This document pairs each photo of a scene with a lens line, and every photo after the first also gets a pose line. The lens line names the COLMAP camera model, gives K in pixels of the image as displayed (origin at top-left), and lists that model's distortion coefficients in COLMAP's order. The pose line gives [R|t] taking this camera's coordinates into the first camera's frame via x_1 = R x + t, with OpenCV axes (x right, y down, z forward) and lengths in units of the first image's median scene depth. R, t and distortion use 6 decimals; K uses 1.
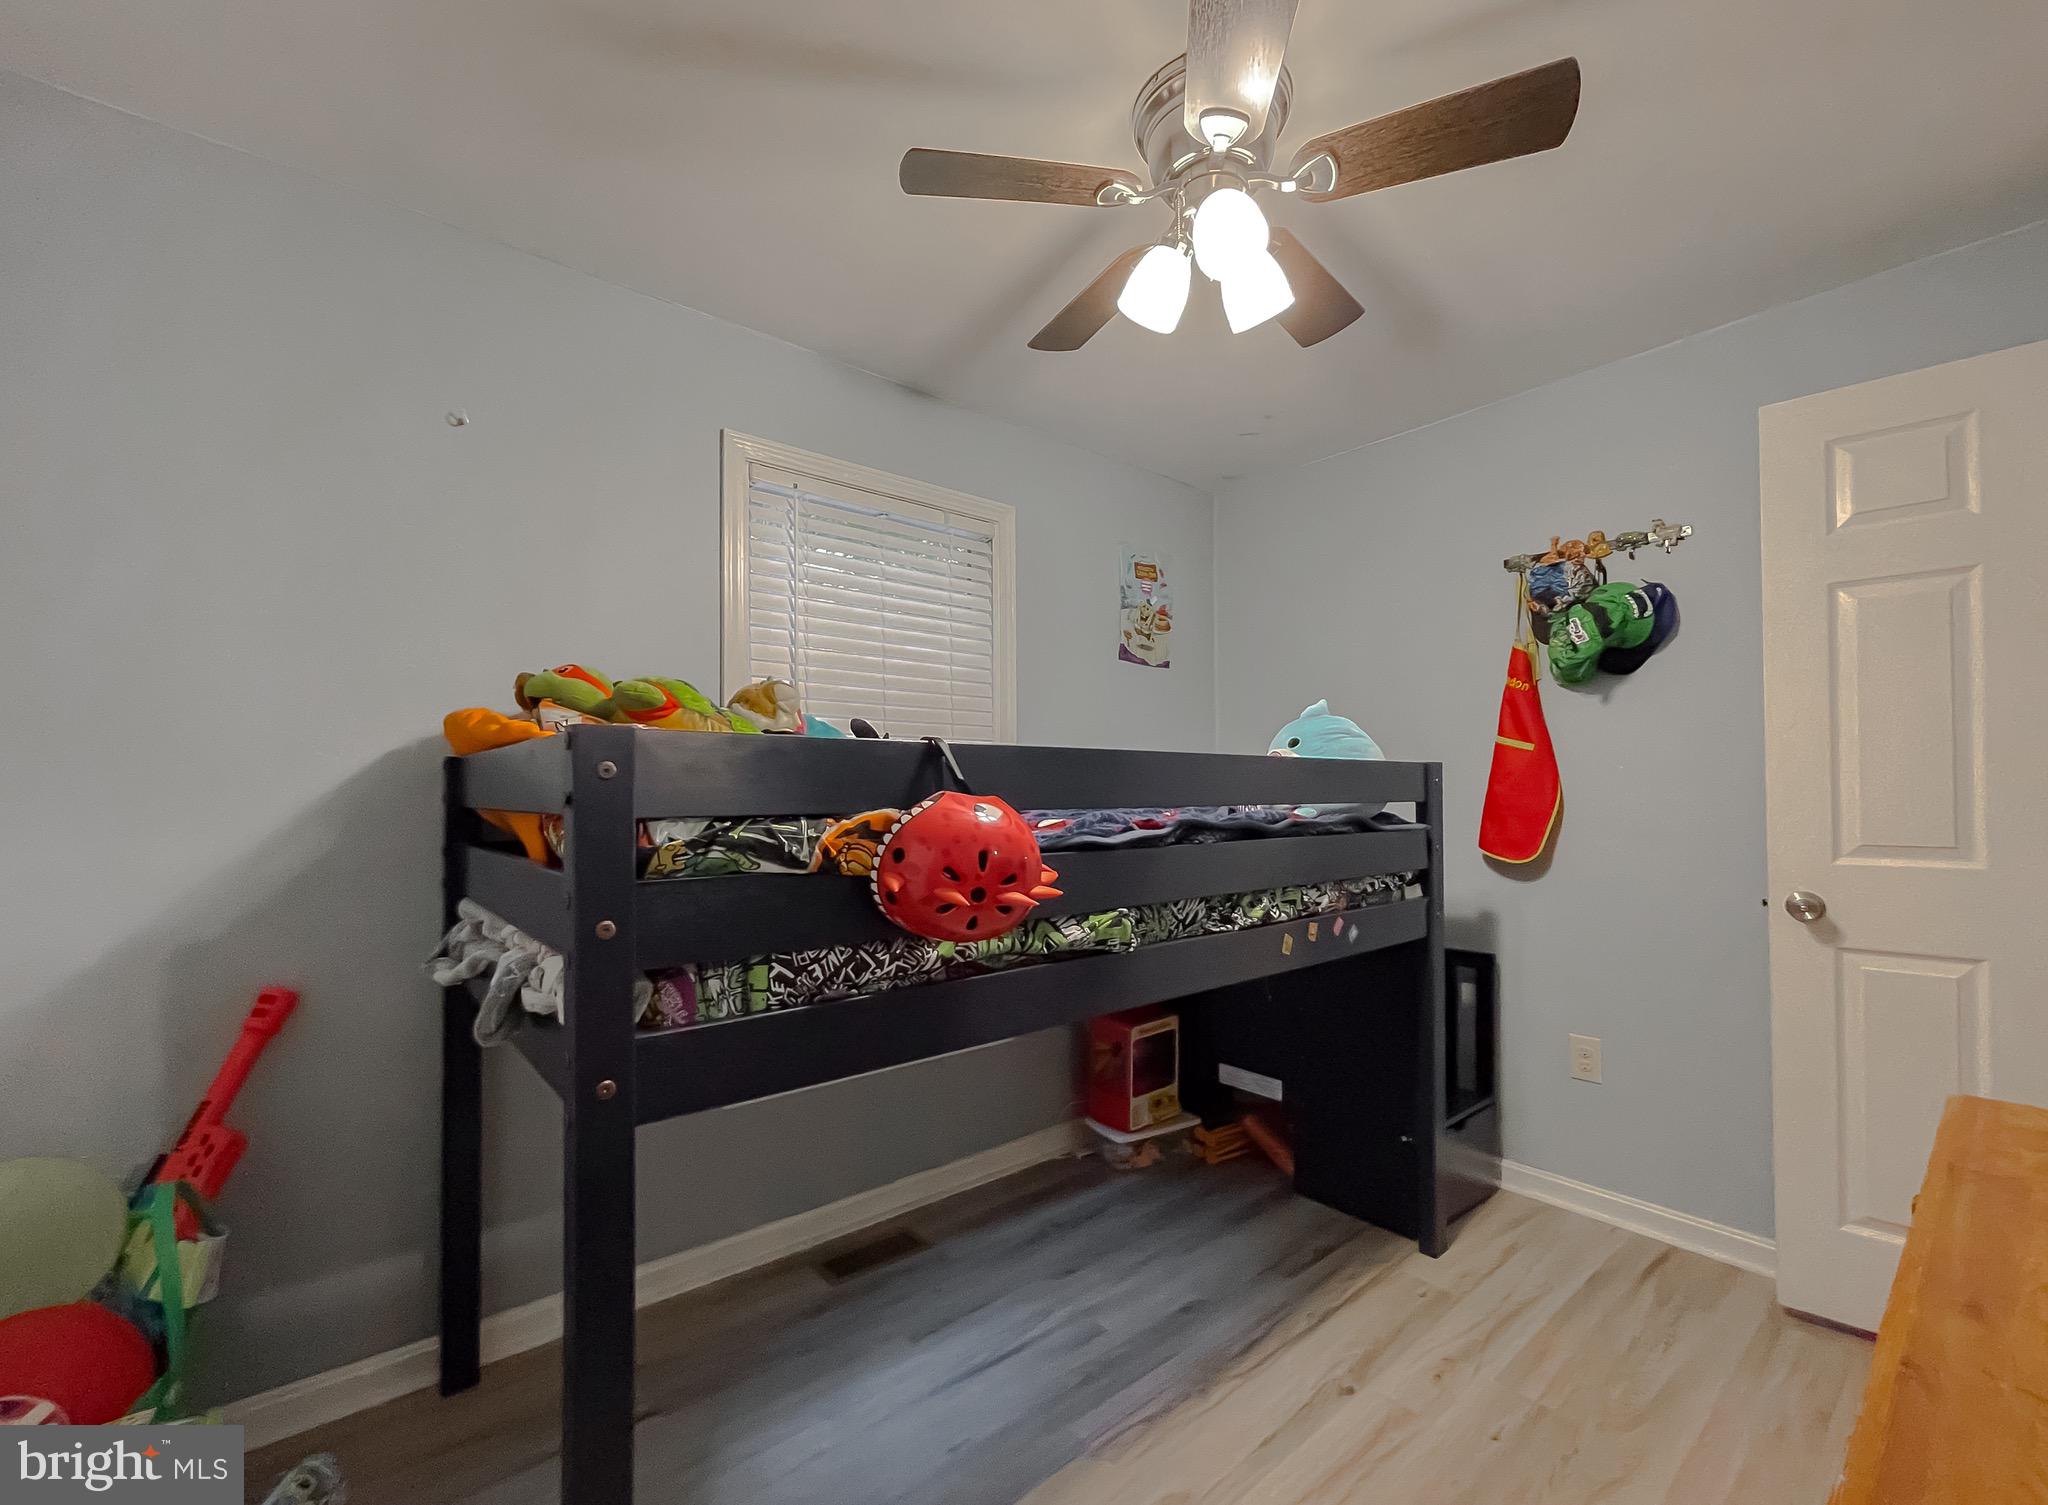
lens RADIAL K [[855.5, 0, 1021.3], [0, 855.5, 777.2], [0, 0, 1]] dist [-0.001145, -0.000149]
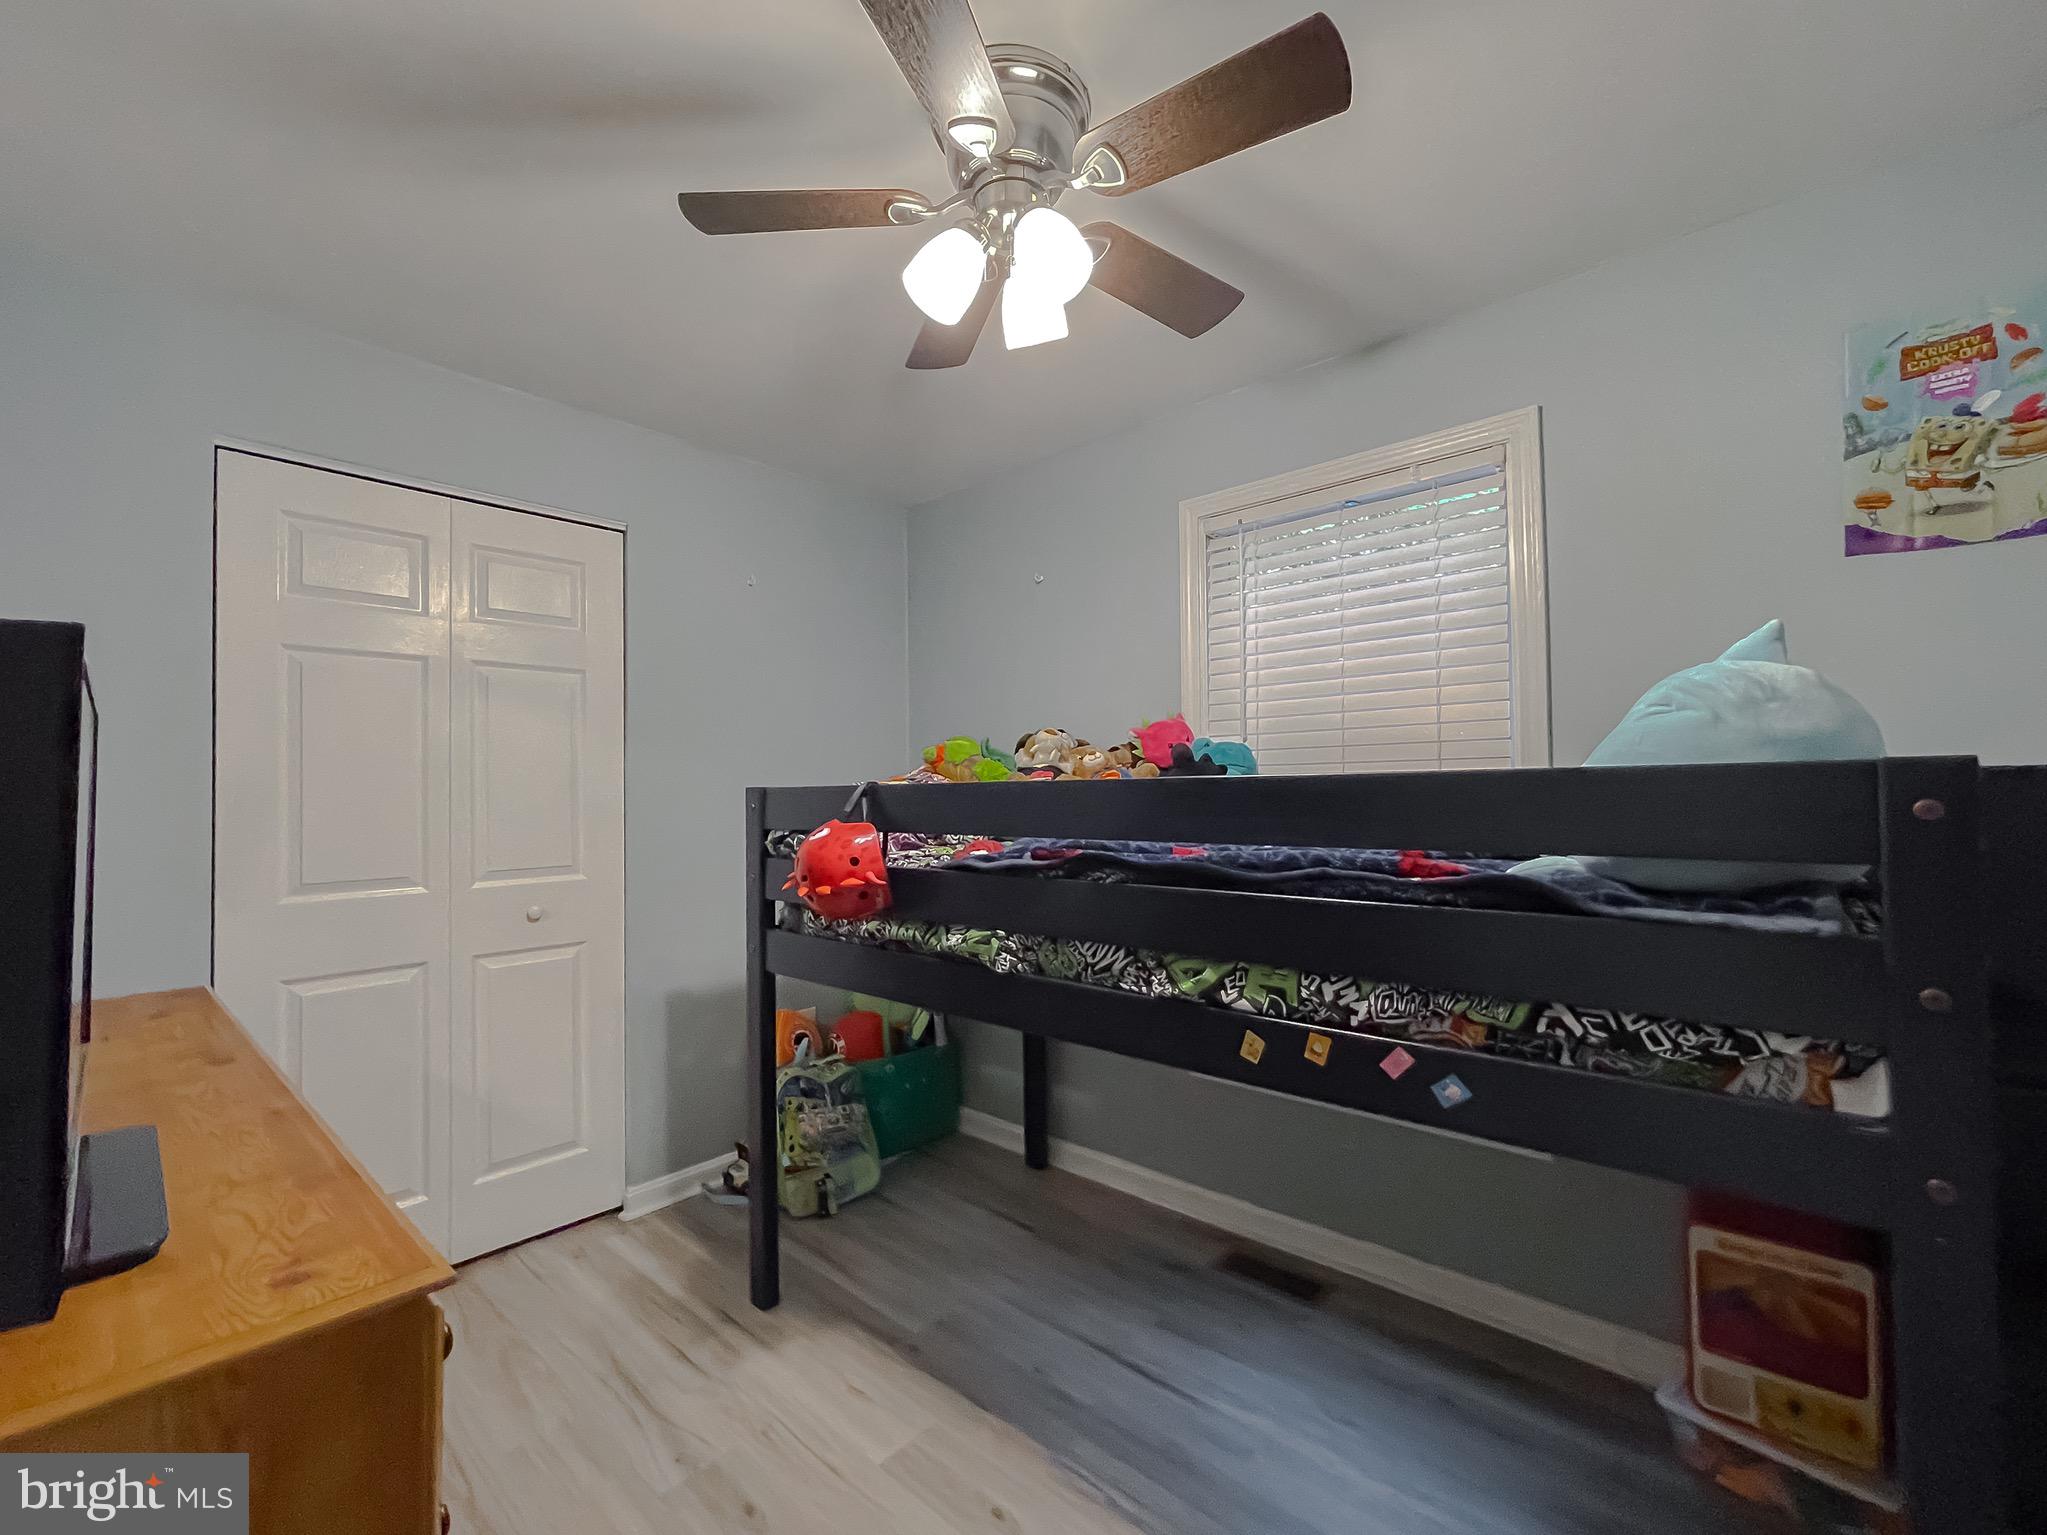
lens RADIAL K [[886.8, 0, 1023.5], [0, 886.8, 767.5], [0, 0, 1]] dist [0.000436, 0.000022]
pose [[0.131459, -0.025212, -0.991001, 0.838029], [0.031181, 0.999287, -0.021286, -0.017712], [0.990831, -0.028102, 0.132152, 0.607961]]
